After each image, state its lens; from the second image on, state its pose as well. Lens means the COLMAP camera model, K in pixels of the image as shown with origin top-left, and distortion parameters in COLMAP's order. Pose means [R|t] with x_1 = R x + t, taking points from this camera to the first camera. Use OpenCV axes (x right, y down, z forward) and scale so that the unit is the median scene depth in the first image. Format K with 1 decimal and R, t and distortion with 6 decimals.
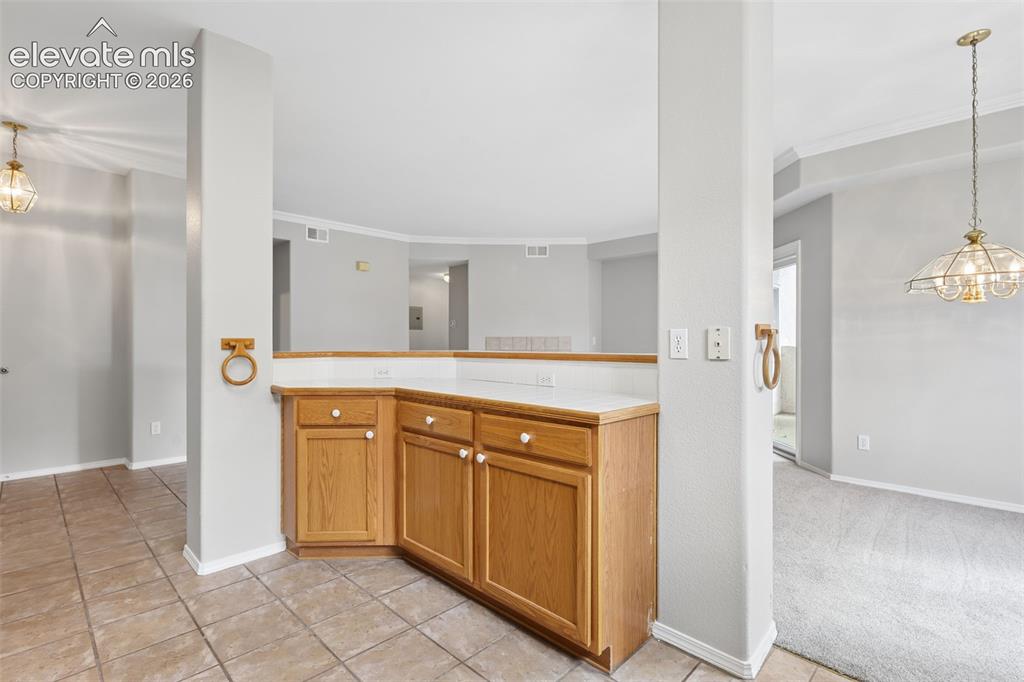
lens RADIAL K [[472.6, 0, 514.6], [0, 472.6, 340.6], [0, 0, 1]] dist [-0.004325, 0.001262]
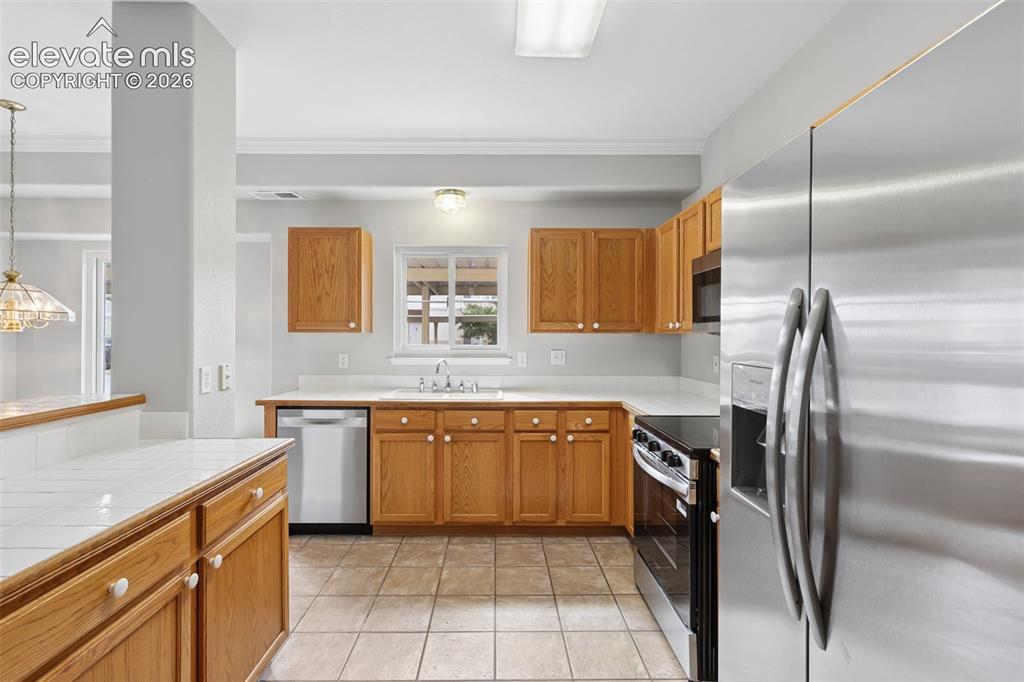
lens RADIAL K [[472.6, 0, 500.7], [0, 472.6, 334.4], [0, 0, 1]] dist [-0.004325, 0.001262]
pose [[-0.707350, -0.000135, 0.706863, -0.709315], [-0.004062, 0.999984, -0.003874, -0.075138], [-0.706851, -0.005612, -0.707340, 0.970627]]
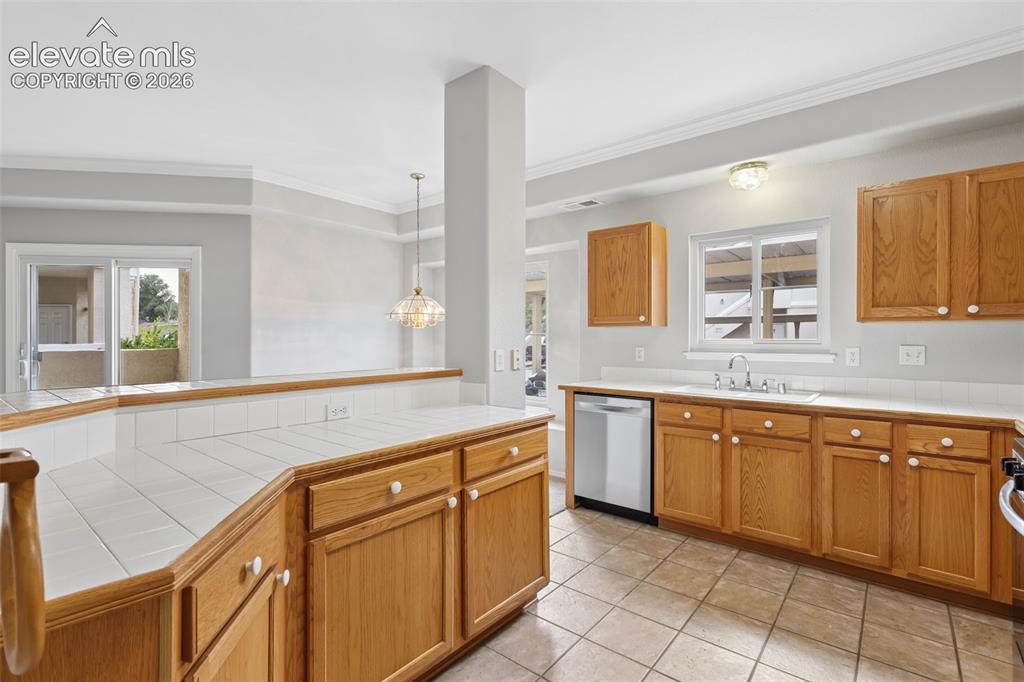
lens RADIAL K [[472.6, 0, 511.8], [0, 472.6, 339.9], [0, 0, 1]] dist [-0.004325, 0.001262]
pose [[-0.092251, -0.003571, 0.995729, -0.800791], [-0.002852, 0.999990, 0.003322, -0.044532], [-0.995732, -0.002533, -0.092260, 0.817246]]
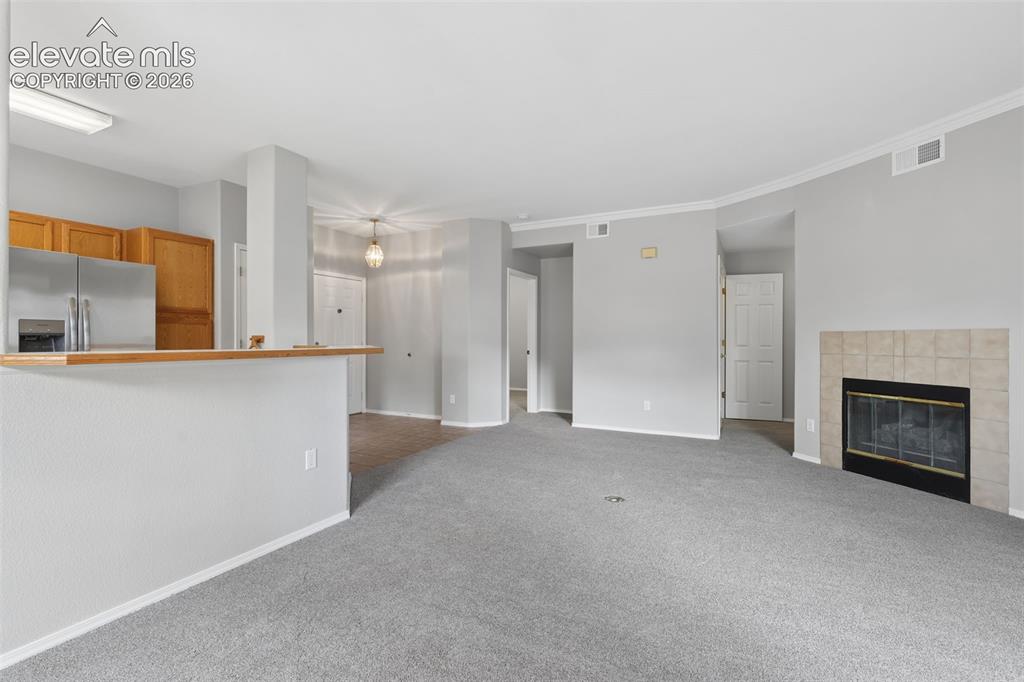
lens RADIAL K [[472.6, 0, 507.2], [0, 472.6, 338.8], [0, 0, 1]] dist [-0.004325, 0.001262]
pose [[0.289826, 0.001064, -0.957079, 1.200652], [-0.001839, 0.999998, 0.000555, 0.004430], [0.957078, 0.001599, 0.289827, 1.366739]]
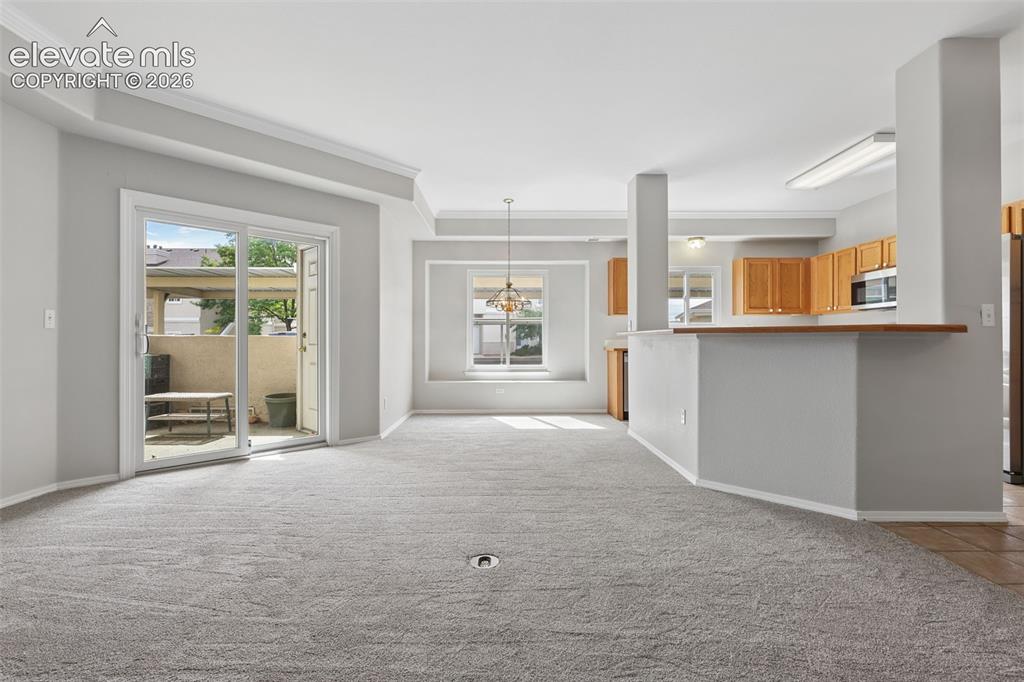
lens RADIAL K [[472.6, 0, 510.7], [0, 472.6, 336.8], [0, 0, 1]] dist [-0.004325, 0.001262]
pose [[-0.705077, 0.008253, 0.709083, -0.716981], [-0.000427, 0.999927, -0.012063, 0.070885], [-0.709131, -0.008808, -0.705022, 2.675796]]
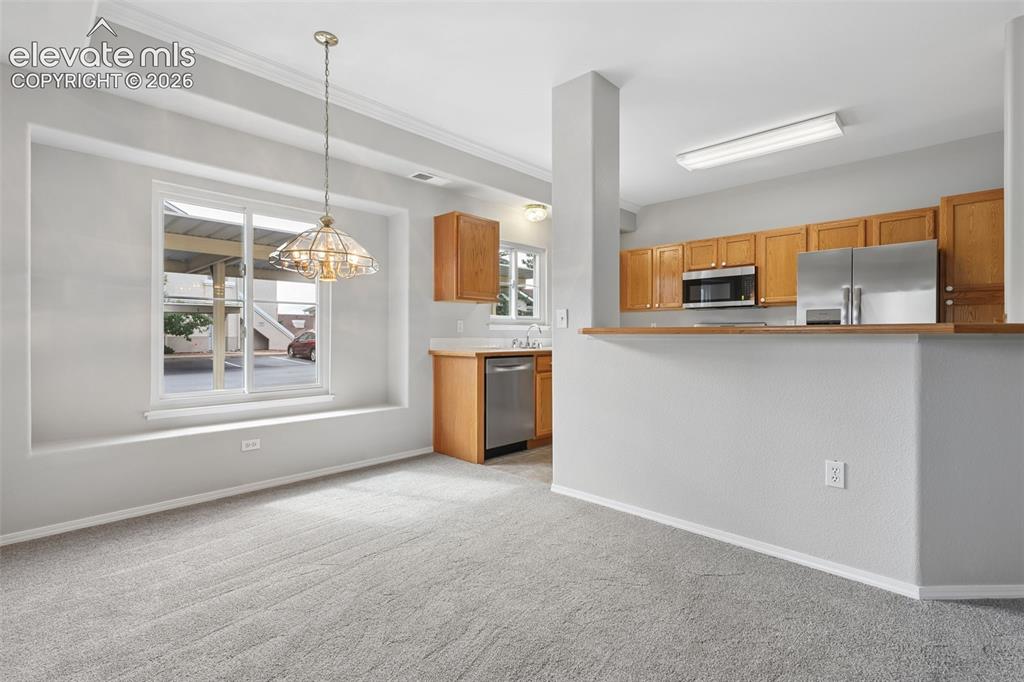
lens RADIAL K [[472.6, 0, 515.4], [0, 472.6, 340.7], [0, 0, 1]] dist [-0.004325, 0.001262]
pose [[-0.999979, -0.000943, -0.006390, 0.542518], [-0.001001, 0.999959, 0.009009, 0.047450], [0.006381, 0.009015, -0.999939, 2.111403]]
